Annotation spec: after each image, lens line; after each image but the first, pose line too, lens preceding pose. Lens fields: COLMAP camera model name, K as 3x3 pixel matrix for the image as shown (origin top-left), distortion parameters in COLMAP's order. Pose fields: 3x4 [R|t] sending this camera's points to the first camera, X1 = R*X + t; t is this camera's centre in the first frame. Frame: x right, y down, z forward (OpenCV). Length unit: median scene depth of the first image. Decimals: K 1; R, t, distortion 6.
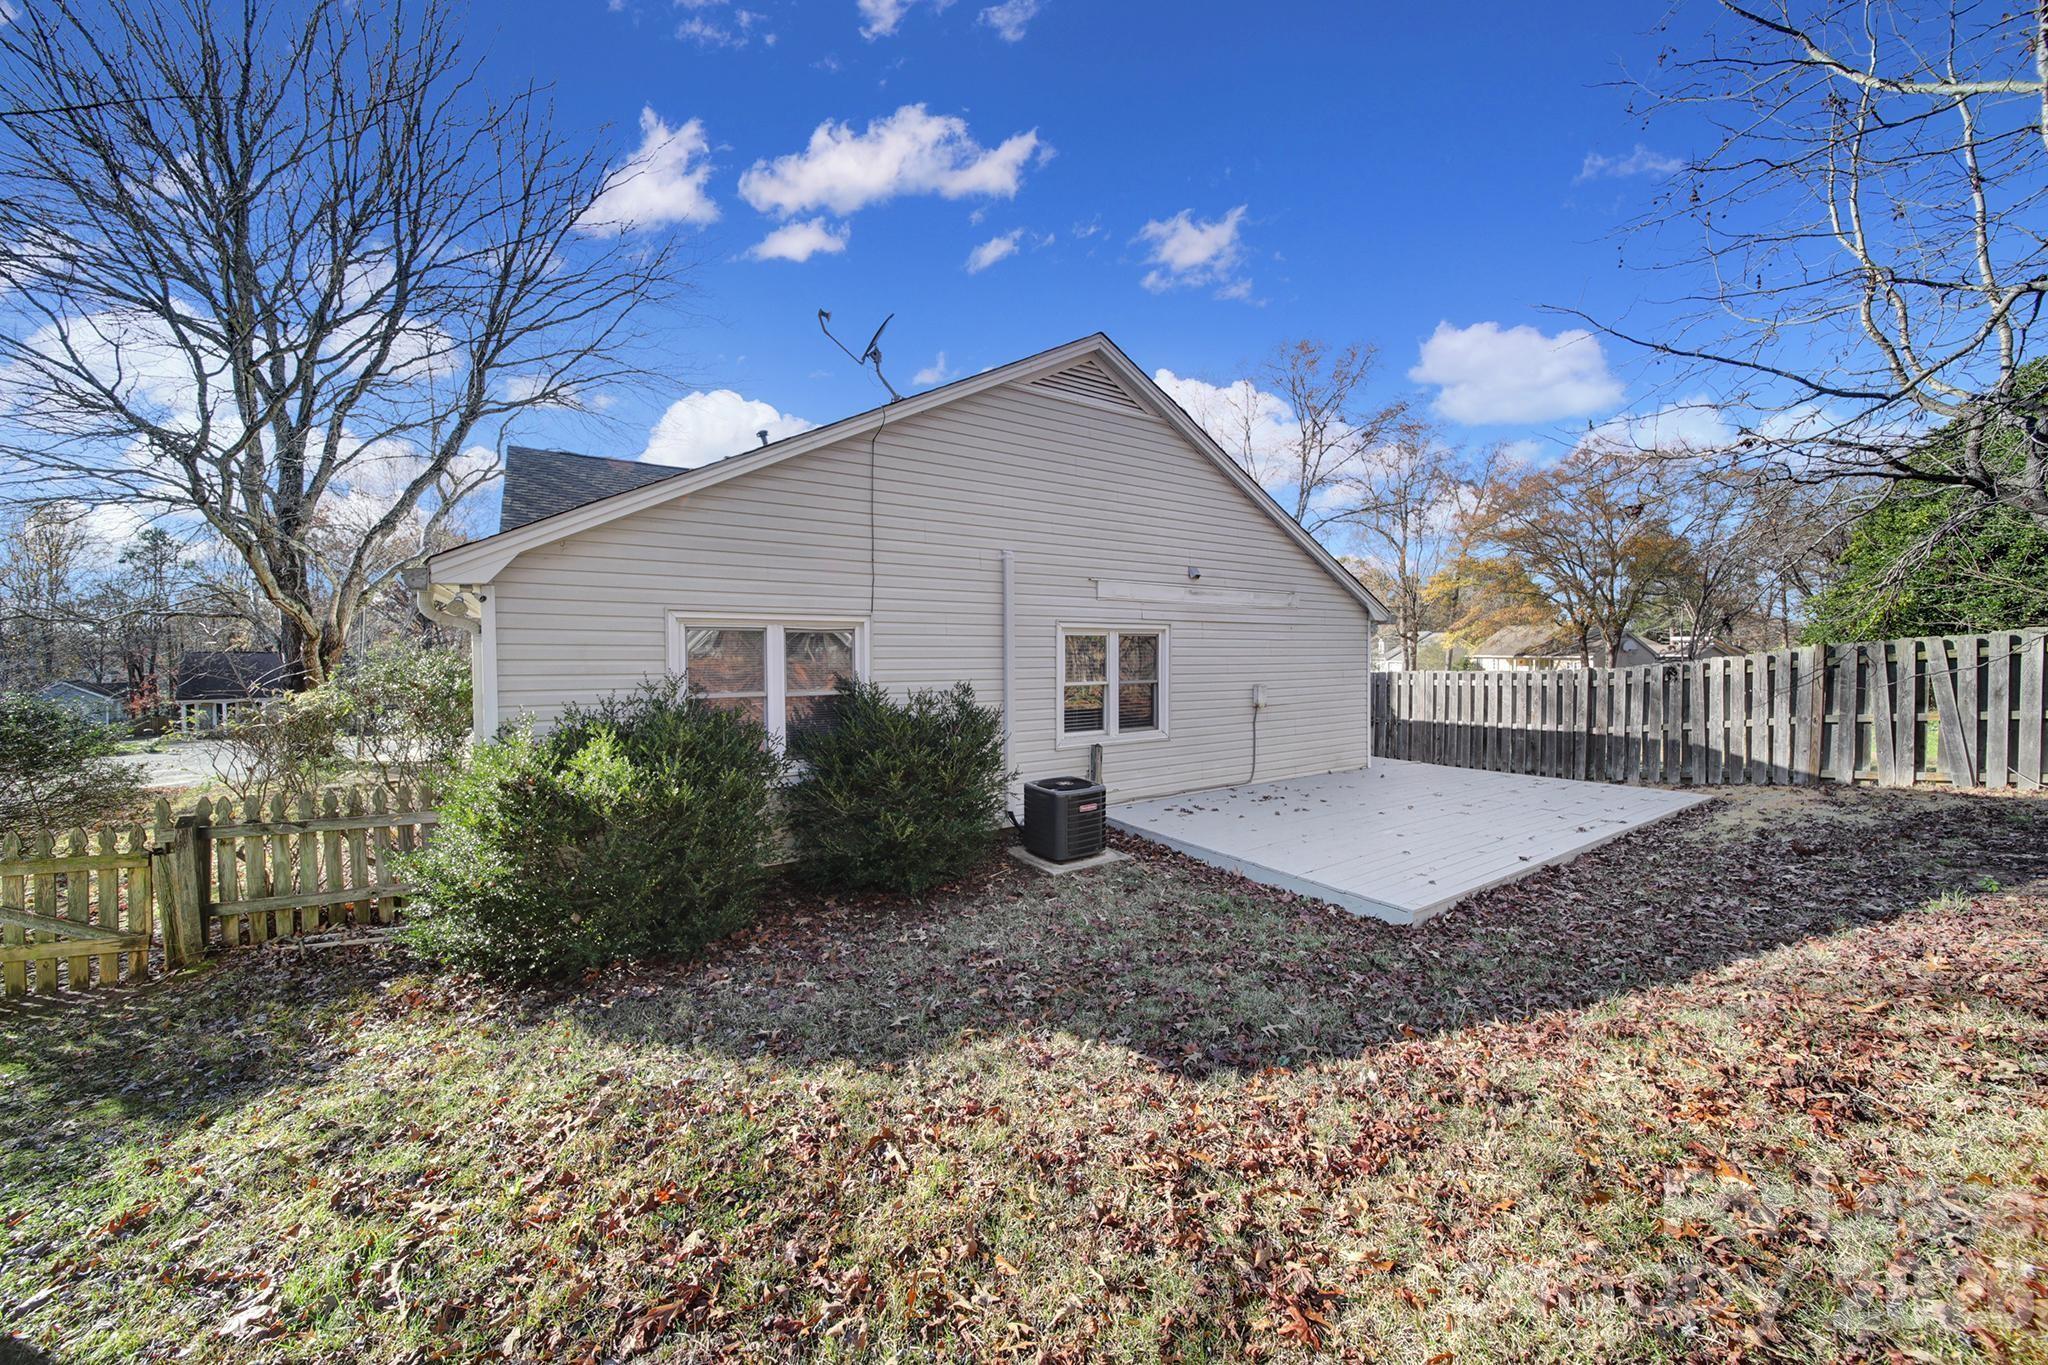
lens RADIAL K [[724.0, 0, 1025.0], [0, 724.0, 672.2], [0, 0, 1]] dist [-0.000267, -0.001928]
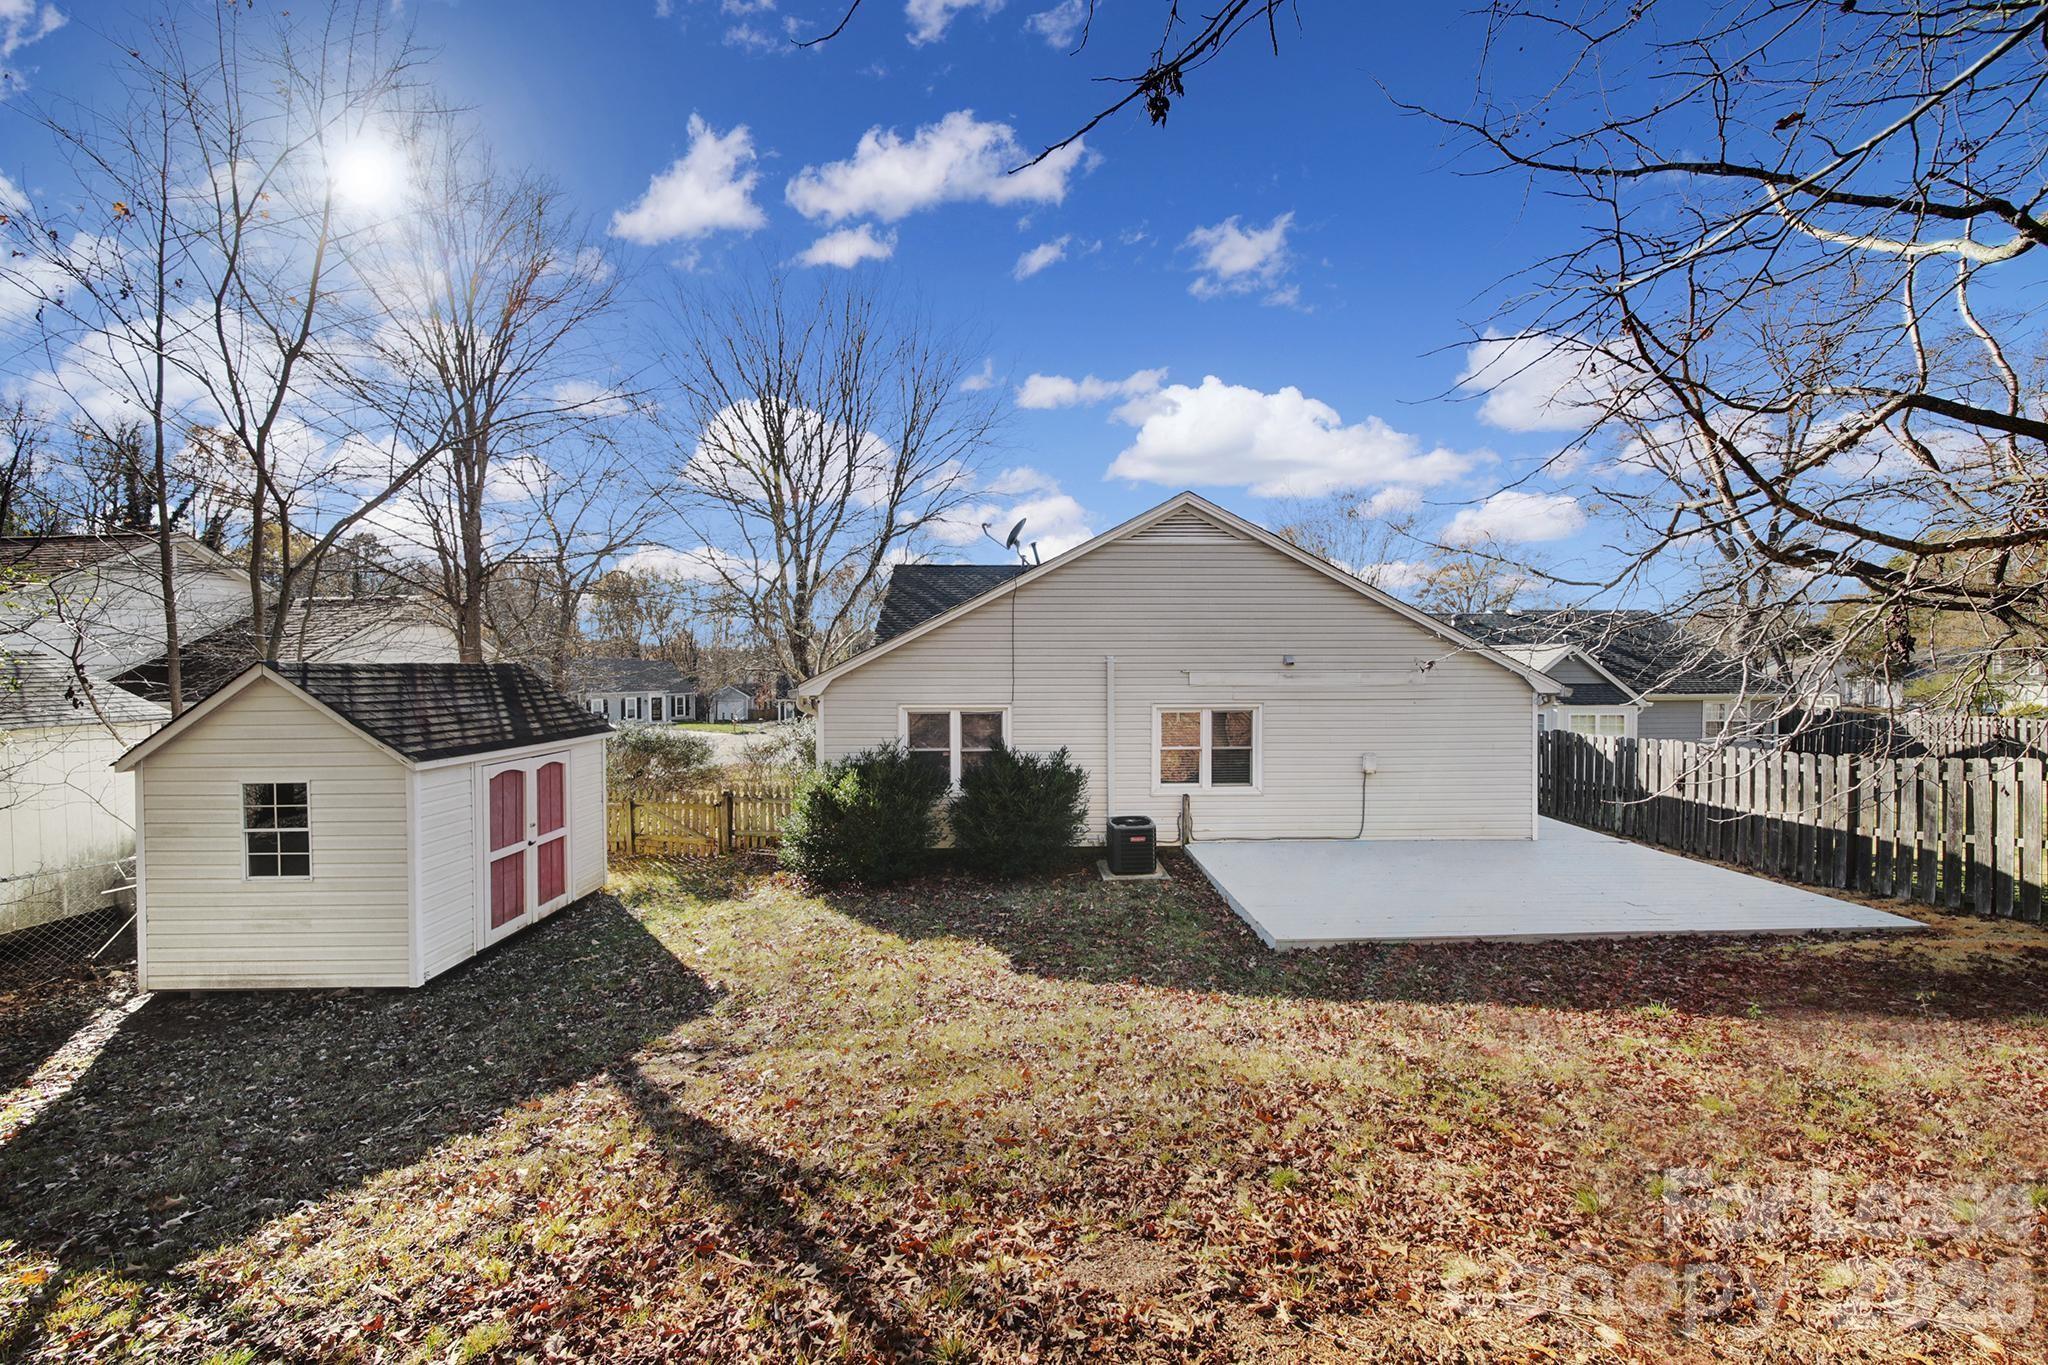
lens RADIAL K [[724.0, 0, 1019.4], [0, 724.0, 679.4], [0, 0, 1]] dist [-0.000267, -0.001928]
pose [[0.848979, 0.015507, -0.528199, 0.649940], [-0.013967, 0.999879, 0.006905, -0.141608], [0.528242, 0.001515, 0.849092, -0.365705]]
